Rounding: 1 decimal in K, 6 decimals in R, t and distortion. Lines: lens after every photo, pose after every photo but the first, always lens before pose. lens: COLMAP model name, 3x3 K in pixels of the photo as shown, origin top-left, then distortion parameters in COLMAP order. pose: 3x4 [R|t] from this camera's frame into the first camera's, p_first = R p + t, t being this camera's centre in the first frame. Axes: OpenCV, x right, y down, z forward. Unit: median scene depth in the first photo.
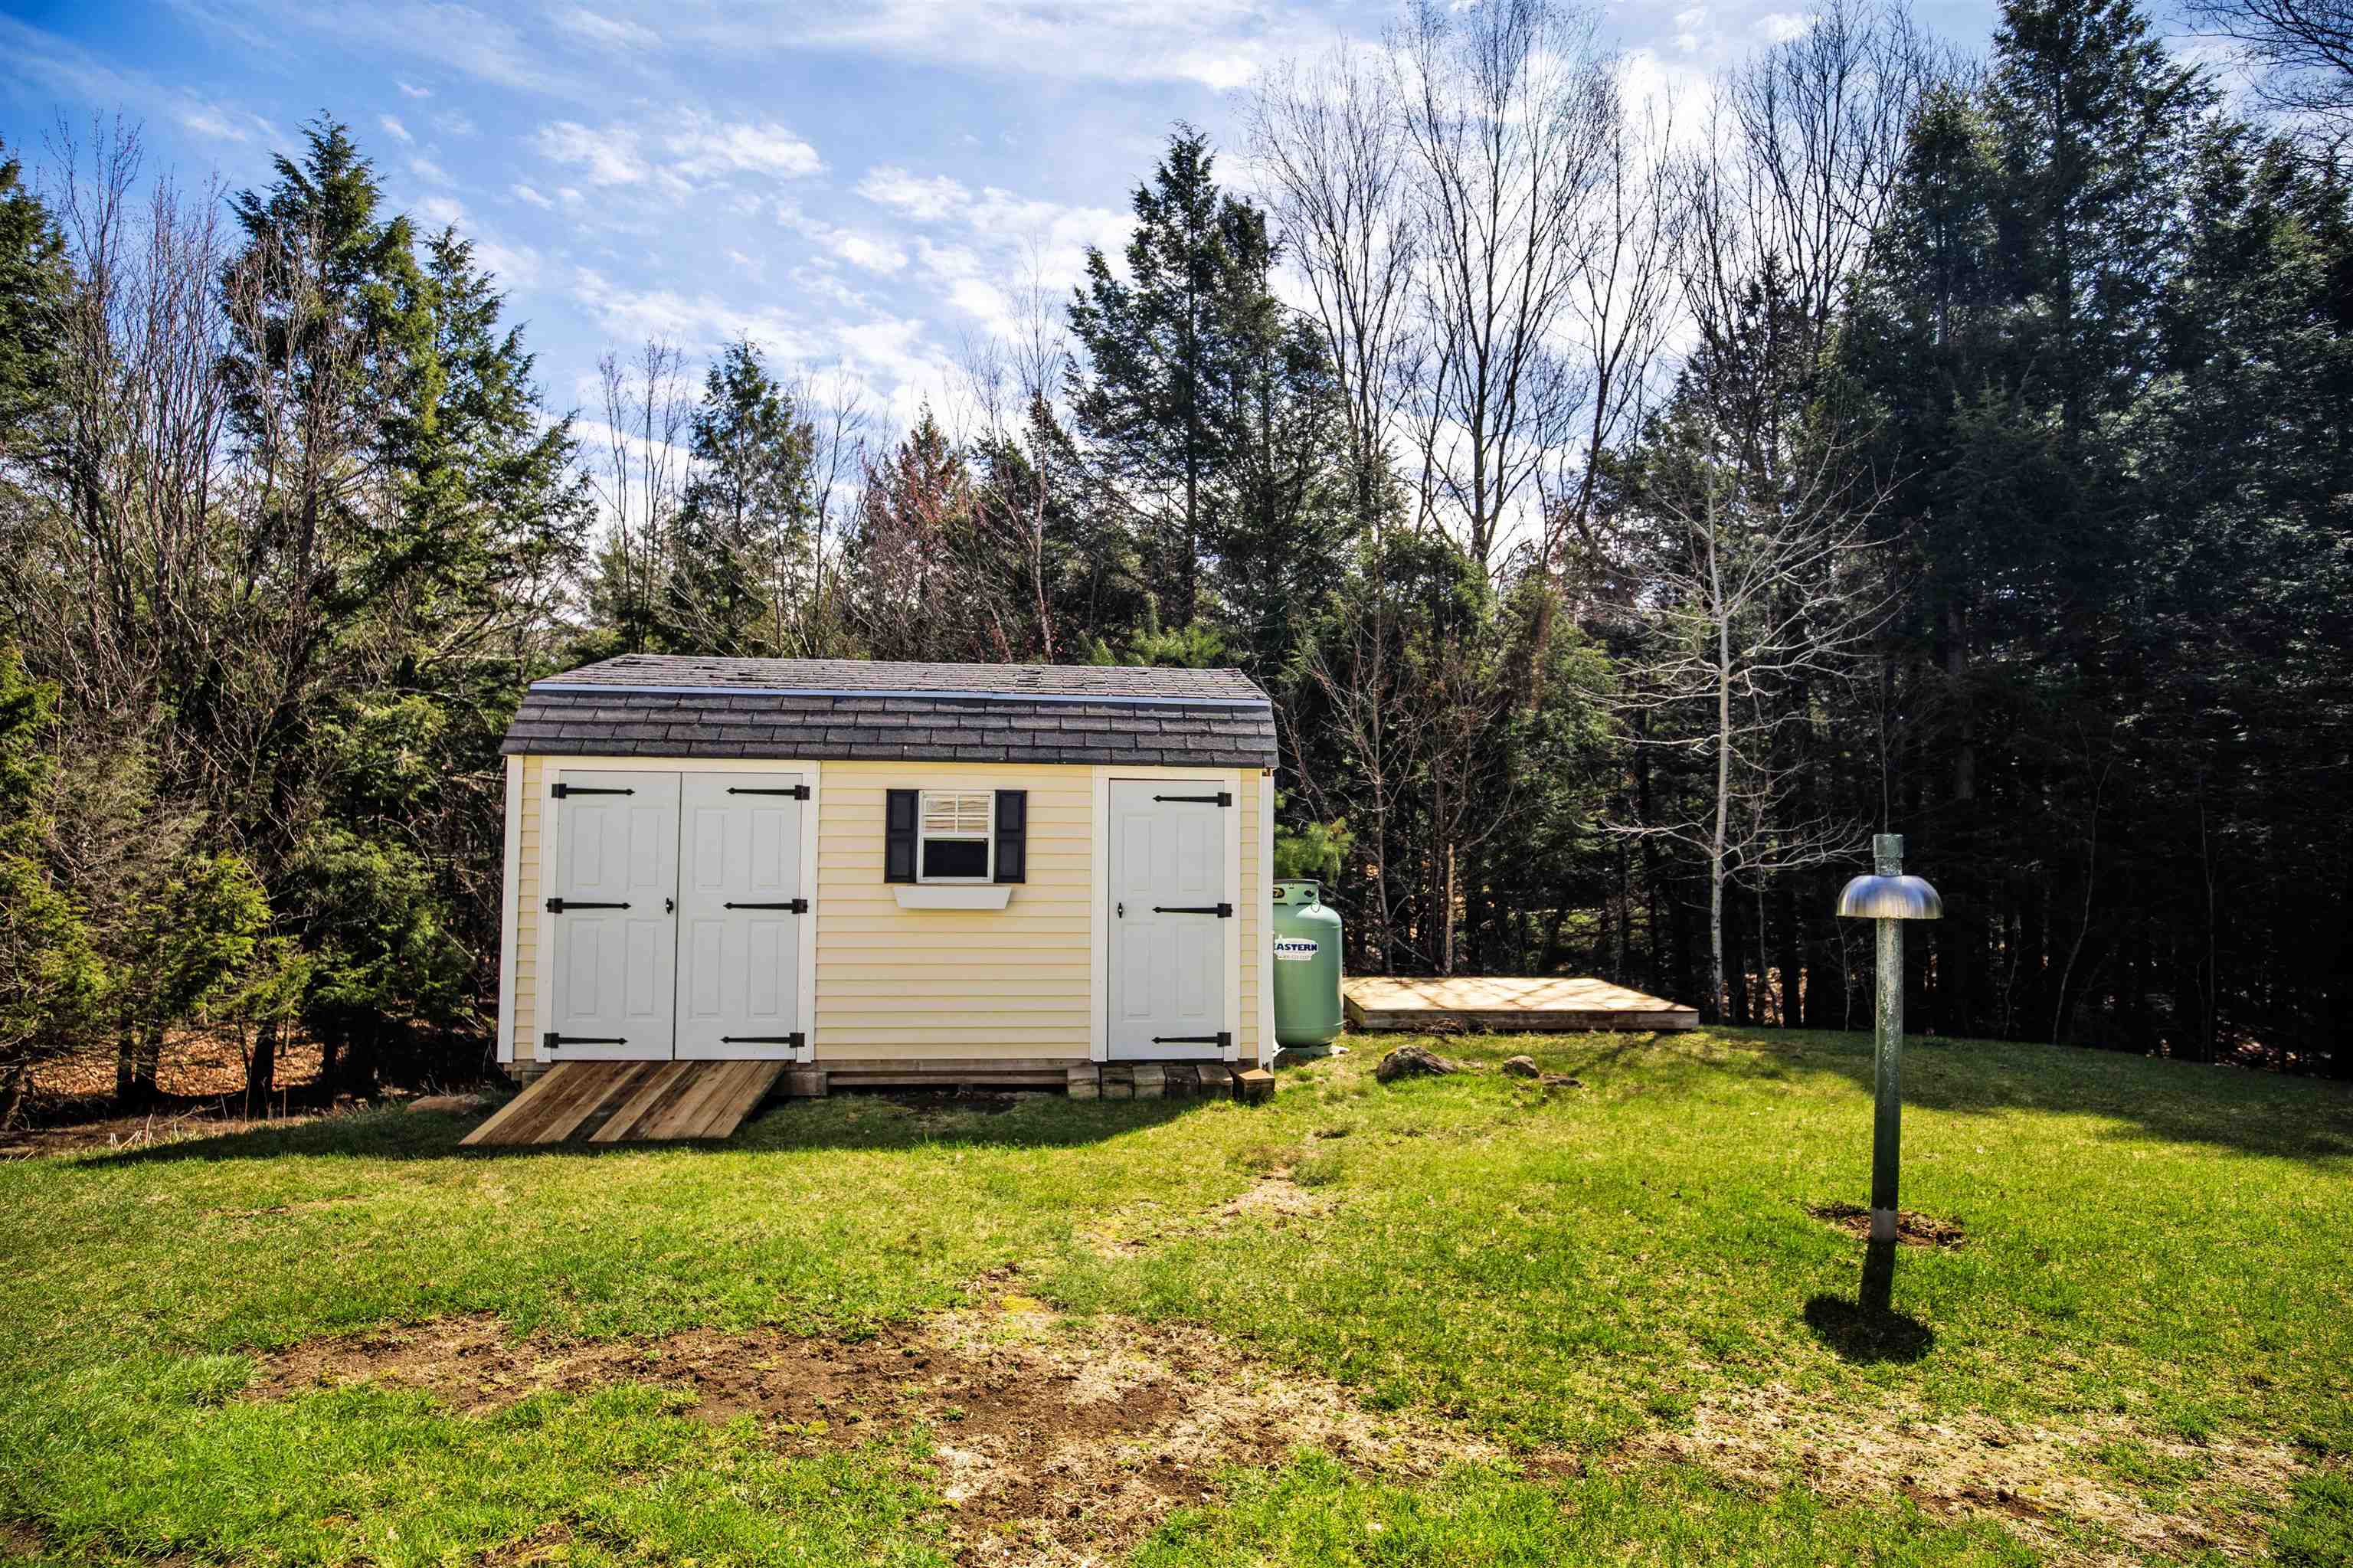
lens RADIAL K [[1102.1, 0, 1164.5], [0, 1102.1, 799.1], [0, 0, 1]] dist [-0.034670, 0.006361]
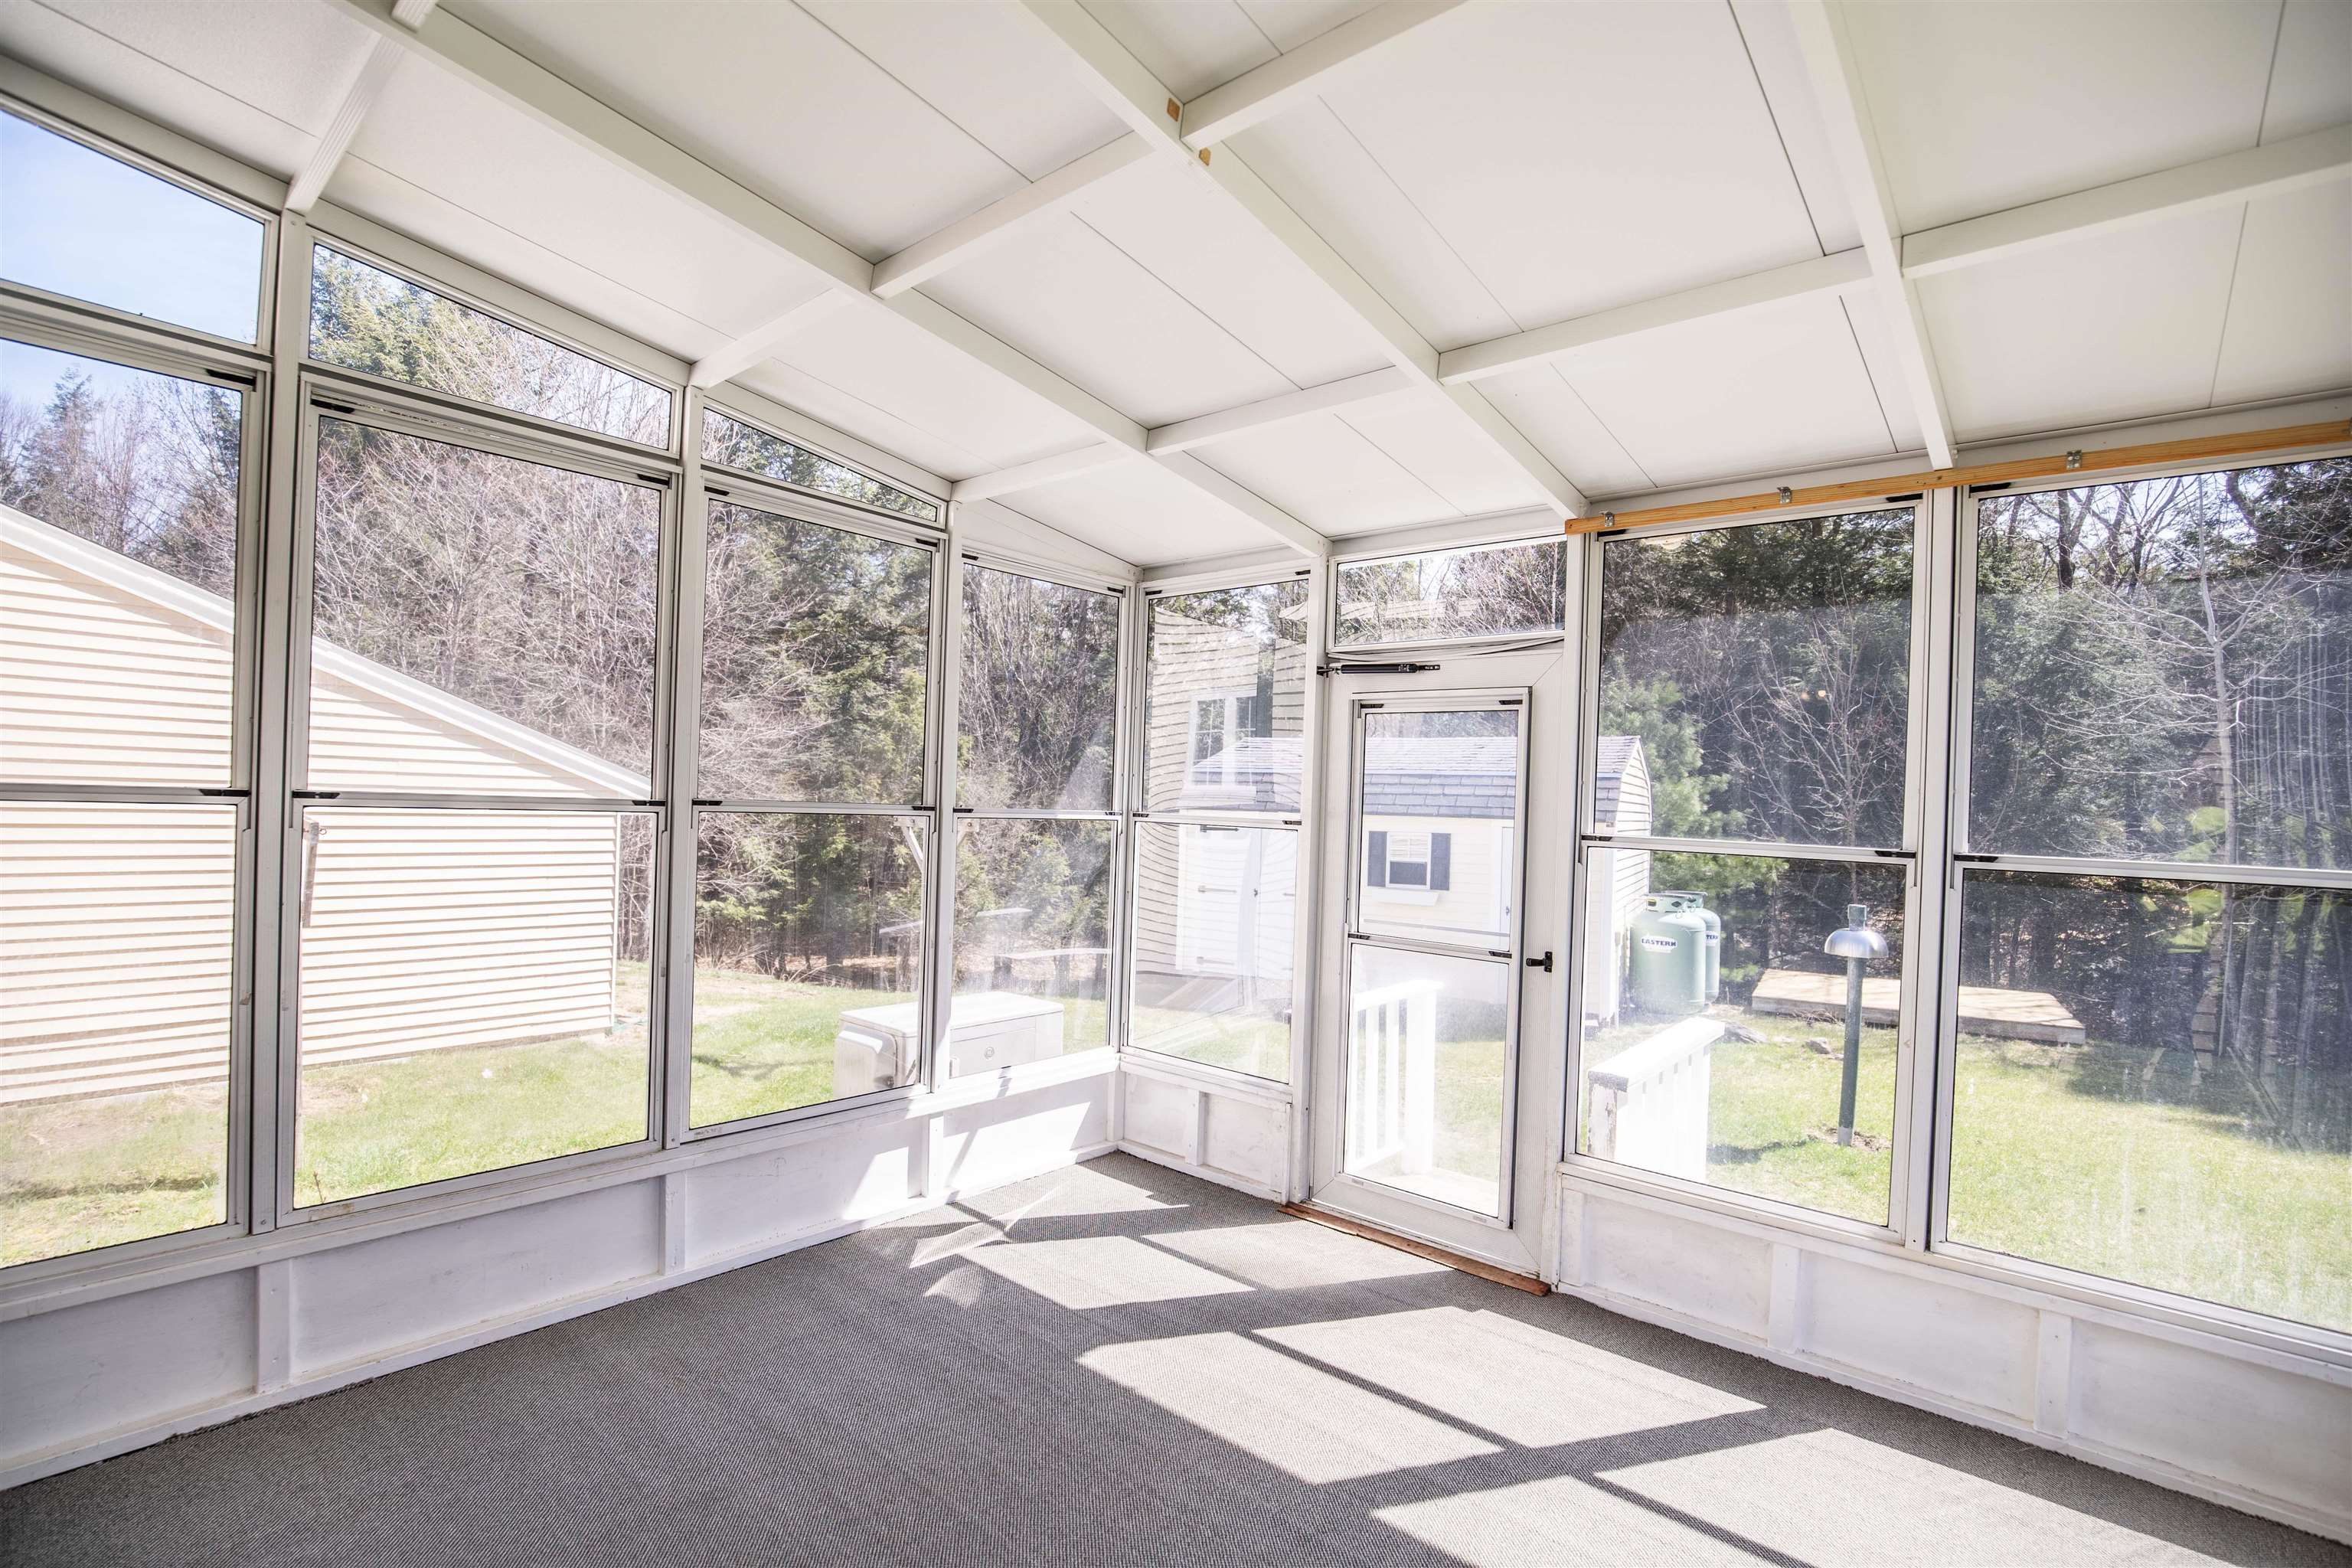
lens RADIAL K [[1101.6, 0, 1187.4], [0, 1101.6, 789.1], [0, 0, 1]] dist [-0.034670, 0.006361]
pose [[0.839635, 0.006686, -0.543110, 0.414314], [0.008924, 0.999619, 0.026102, -0.114854], [0.543078, -0.026763, 0.839256, -0.553019]]
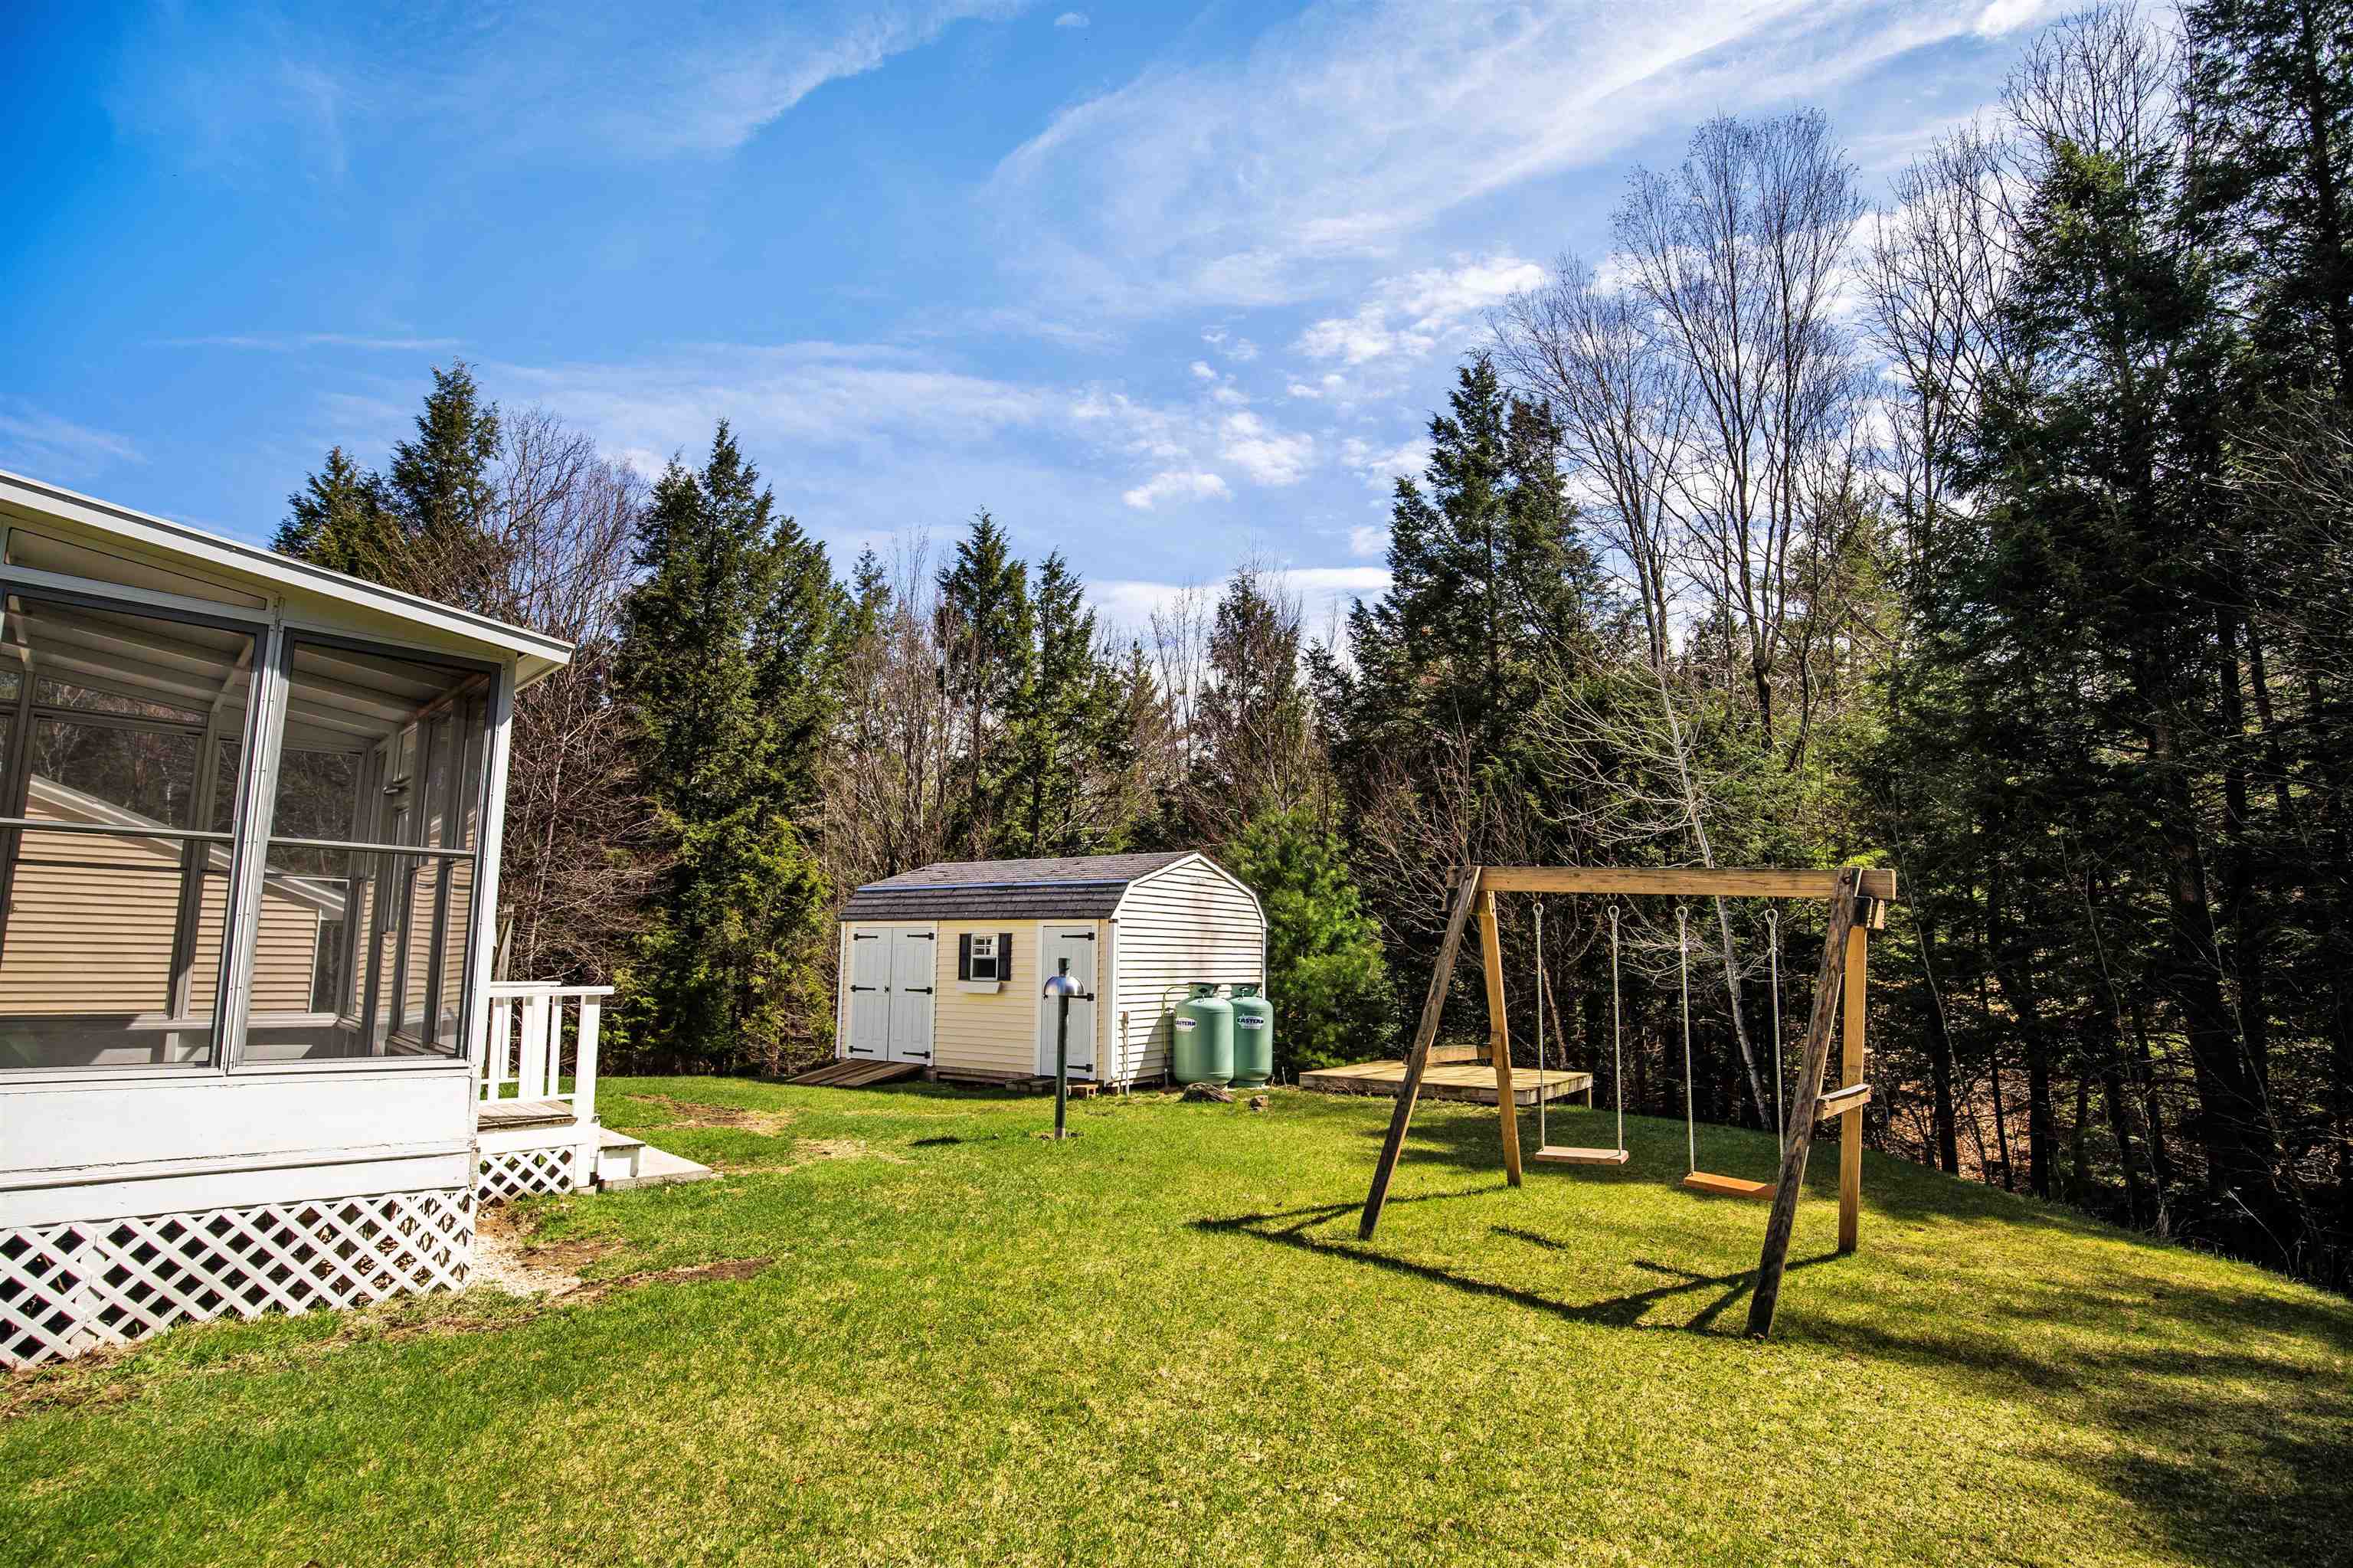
lens RADIAL K [[1172.8, 0, 1225.3], [0, 1172.8, 814.6], [0, 0, 1]] dist [-0.019635, 0.001014]
pose [[0.792028, -0.075622, -0.605783, 1.399786], [0.030130, 0.995931, -0.084933, -0.028284], [0.609741, 0.049017, 0.791084, -0.412230]]
